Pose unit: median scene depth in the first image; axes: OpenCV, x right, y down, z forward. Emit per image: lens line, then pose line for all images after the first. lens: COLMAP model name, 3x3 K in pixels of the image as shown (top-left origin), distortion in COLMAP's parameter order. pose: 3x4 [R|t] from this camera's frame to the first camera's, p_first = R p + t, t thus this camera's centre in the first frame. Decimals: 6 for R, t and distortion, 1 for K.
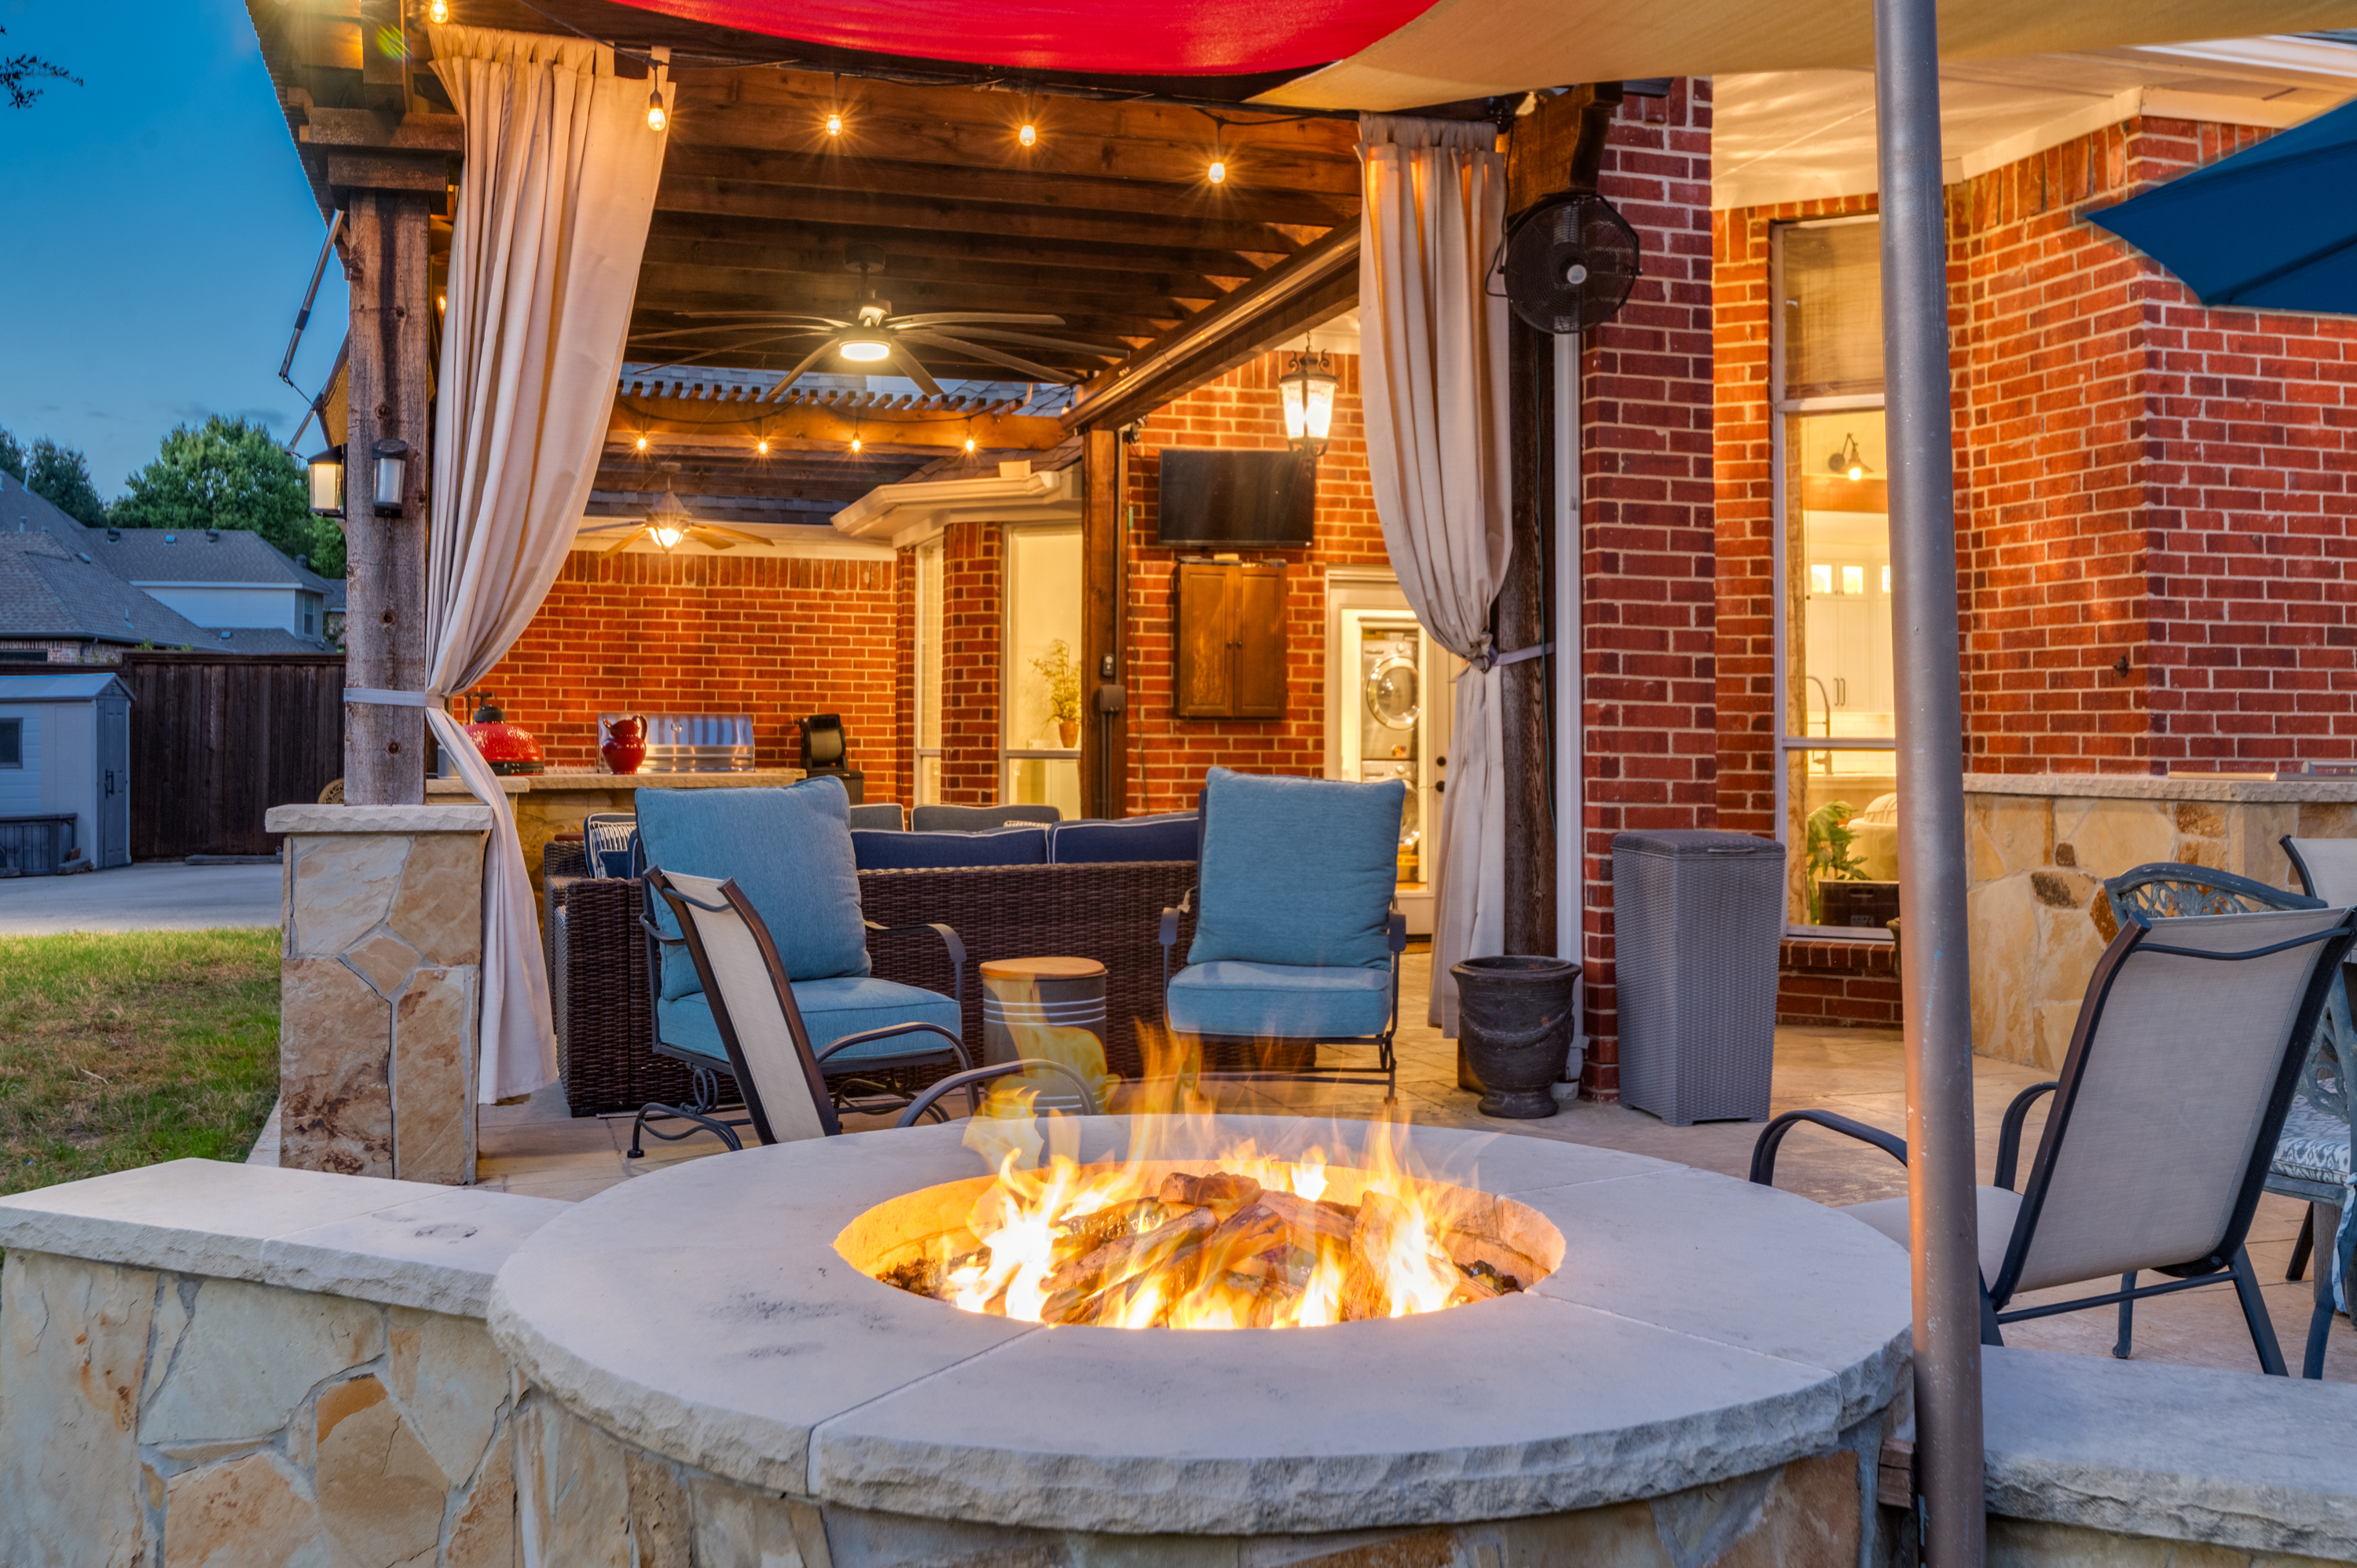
lens RADIAL K [[2097.8, 0, 1178.5], [0, 2097.8, 784.0], [0, 0, 1]] dist [-0.000973, -0.000977]
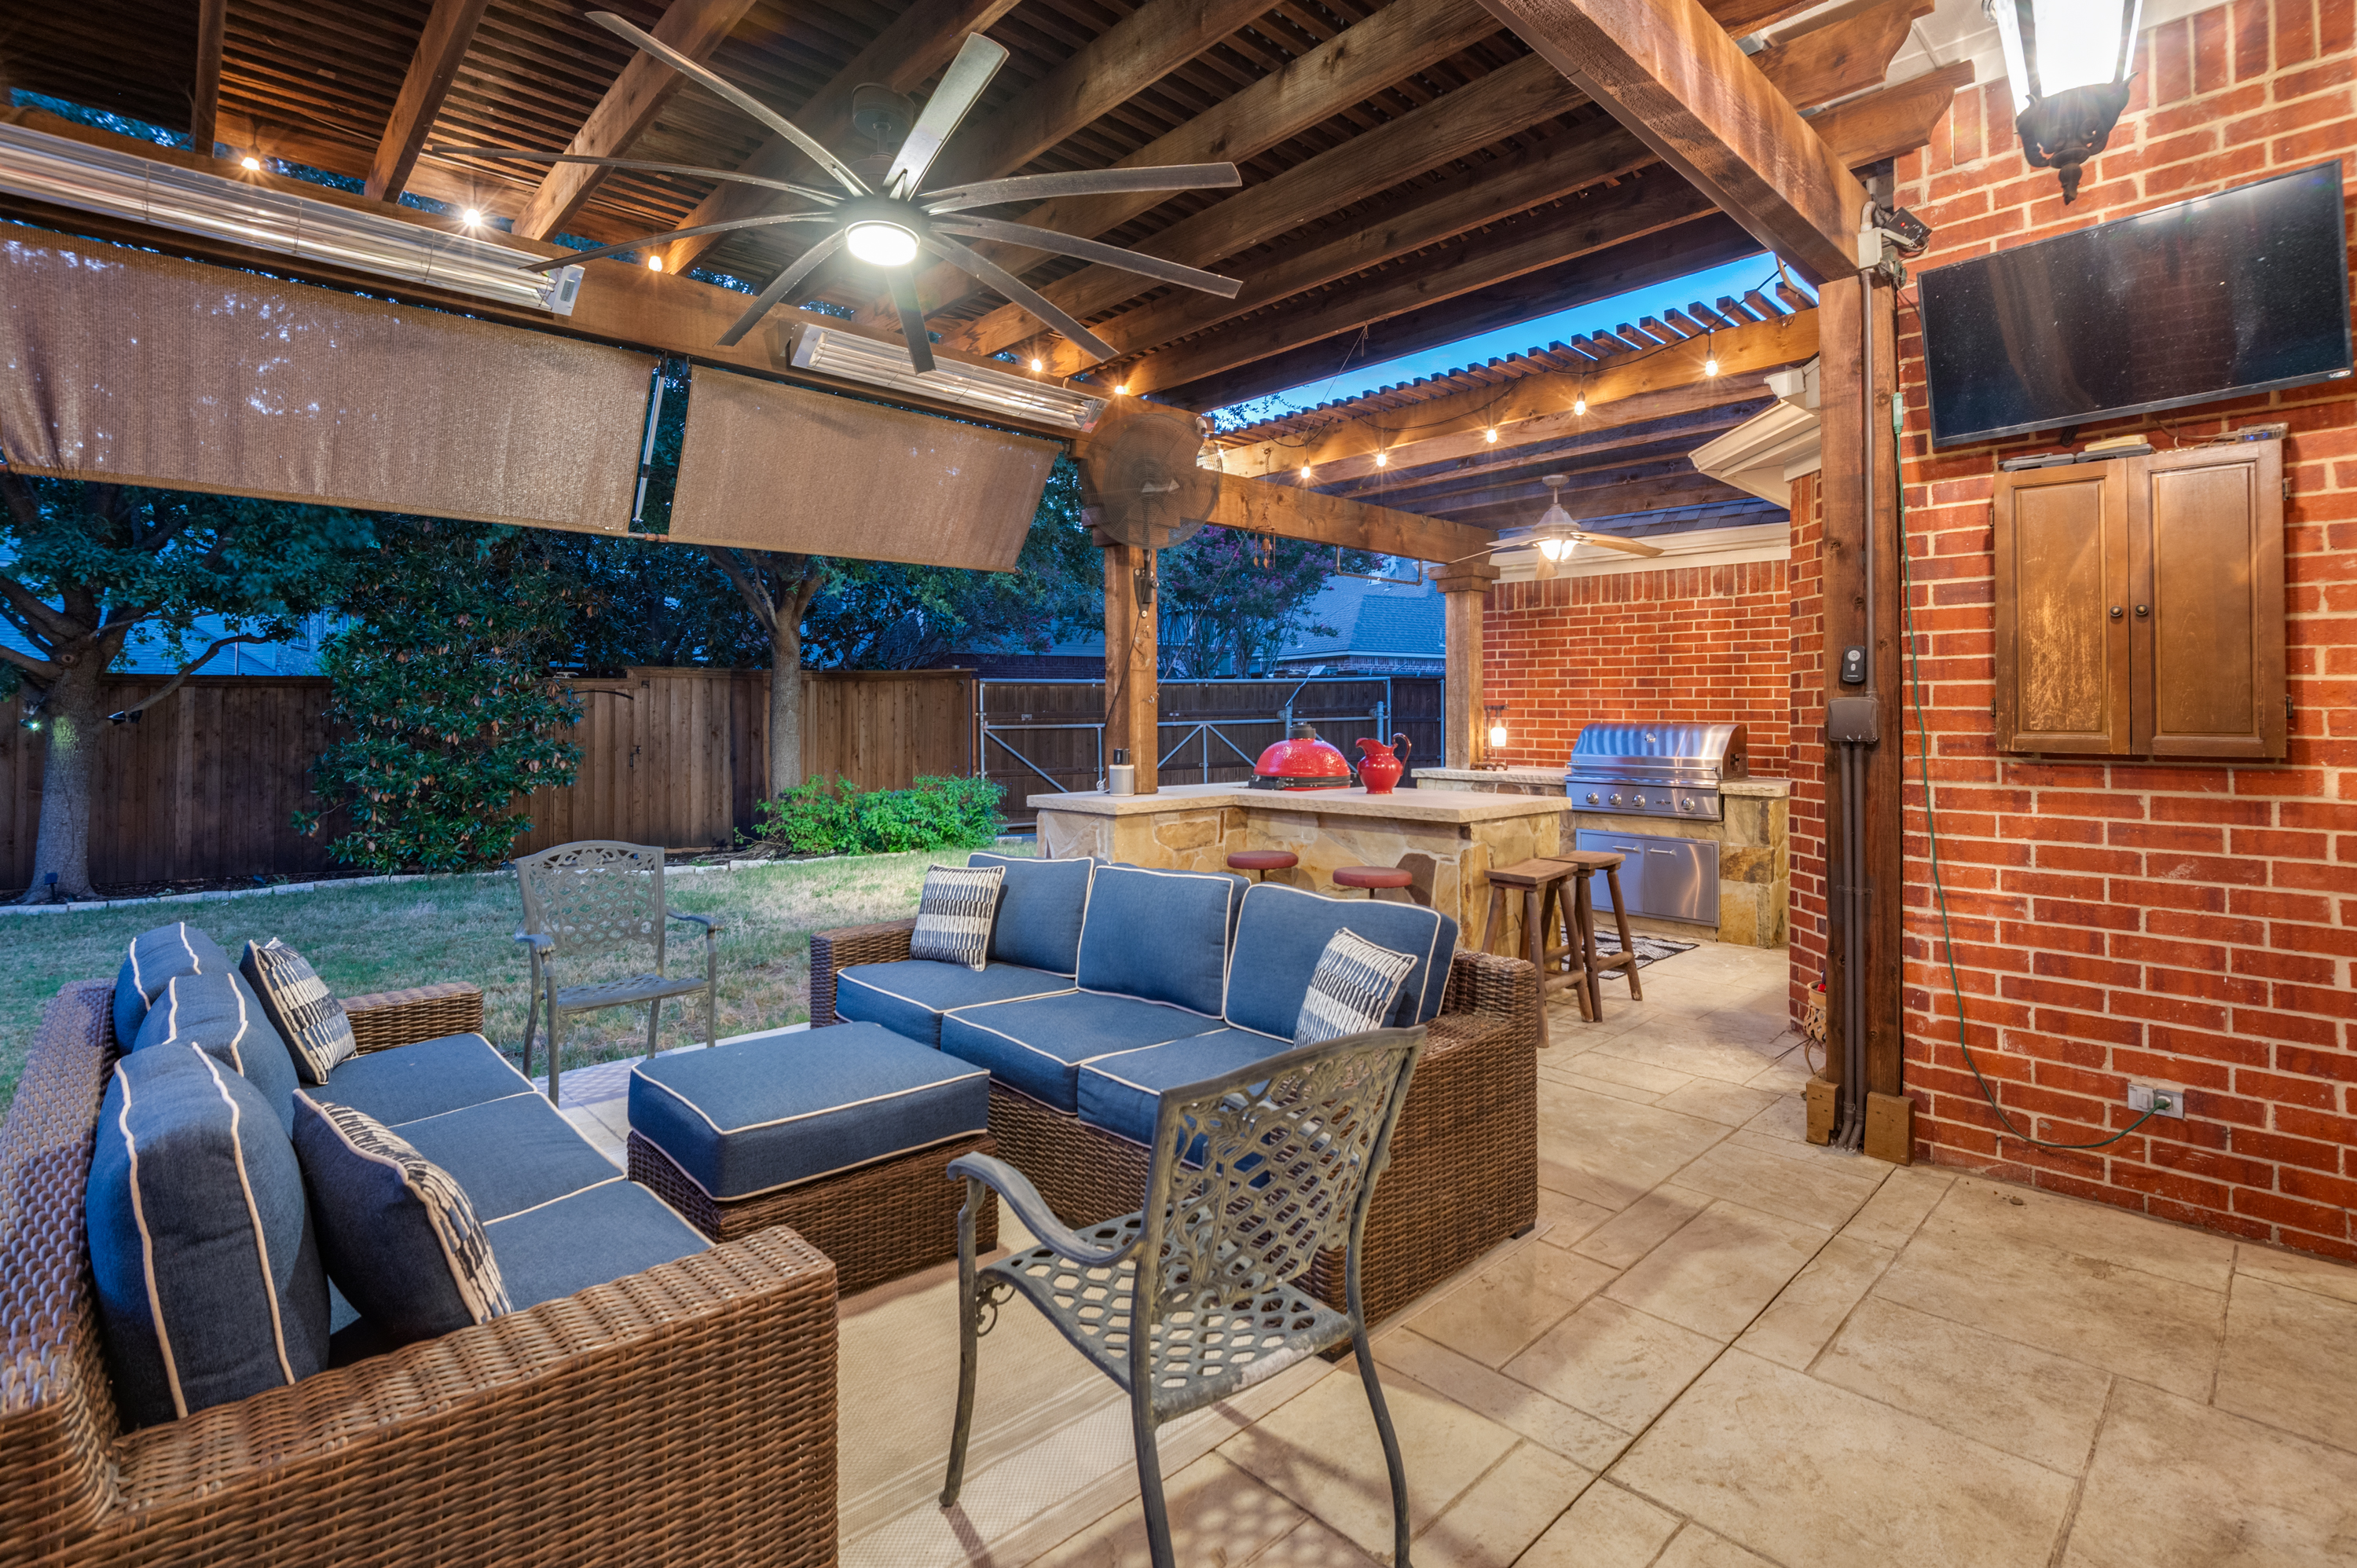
lens RADIAL K [[1086.5, 0, 1178.6], [0, 1086.5, 707.9], [0, 0, 1]] dist [-0.019084, -0.000299]
pose [[0.427313, -0.005379, -0.904088, 0.129813], [-0.017863, 0.999737, -0.014391, -0.028786], [0.903927, 0.022299, 0.427104, 0.550603]]
